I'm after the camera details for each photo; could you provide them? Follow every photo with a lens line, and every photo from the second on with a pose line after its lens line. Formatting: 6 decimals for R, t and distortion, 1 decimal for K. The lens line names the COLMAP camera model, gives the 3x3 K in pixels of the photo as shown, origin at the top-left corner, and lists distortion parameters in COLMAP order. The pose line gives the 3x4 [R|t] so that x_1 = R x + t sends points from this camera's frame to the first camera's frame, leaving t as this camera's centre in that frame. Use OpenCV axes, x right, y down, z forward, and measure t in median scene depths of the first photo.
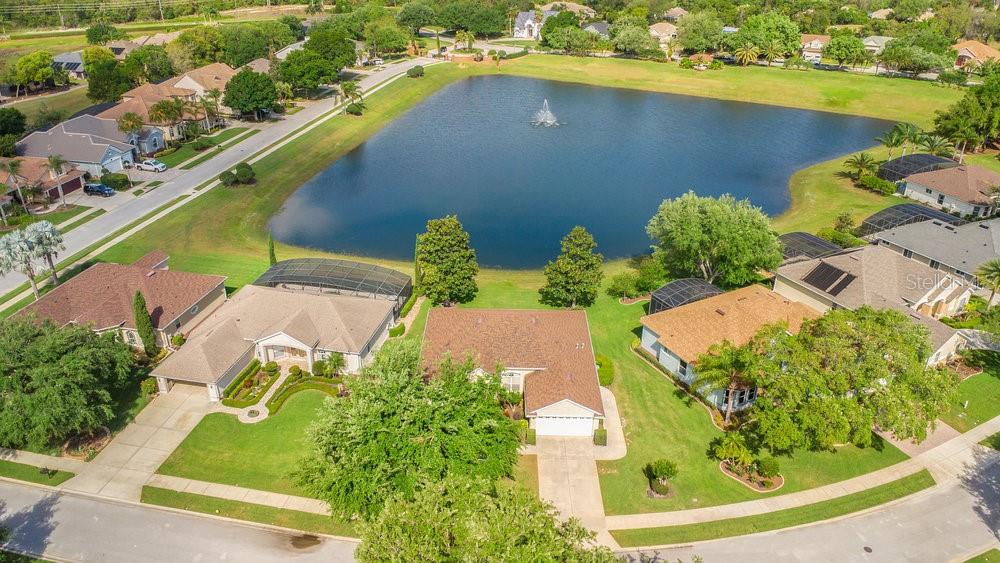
lens RADIAL K [[731.5, 0, 500.0], [0, 731.5, 281.5], [0, 0, 1]] dist [0.048279, -0.060091]
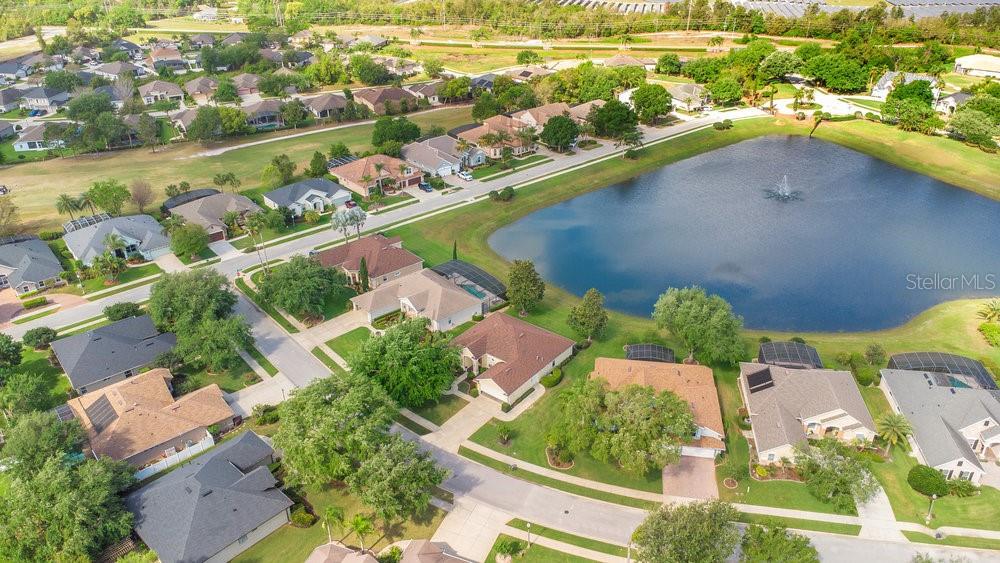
lens RADIAL K [[731.5, 0, 500.0], [0, 731.5, 281.5], [0, 0, 1]] dist [0.048279, -0.060091]
pose [[0.793513, 0.275893, -0.542420, 0.541027], [-0.261432, 0.959434, 0.105549, -0.139629], [0.549537, 0.058052, 0.833450, -0.261368]]
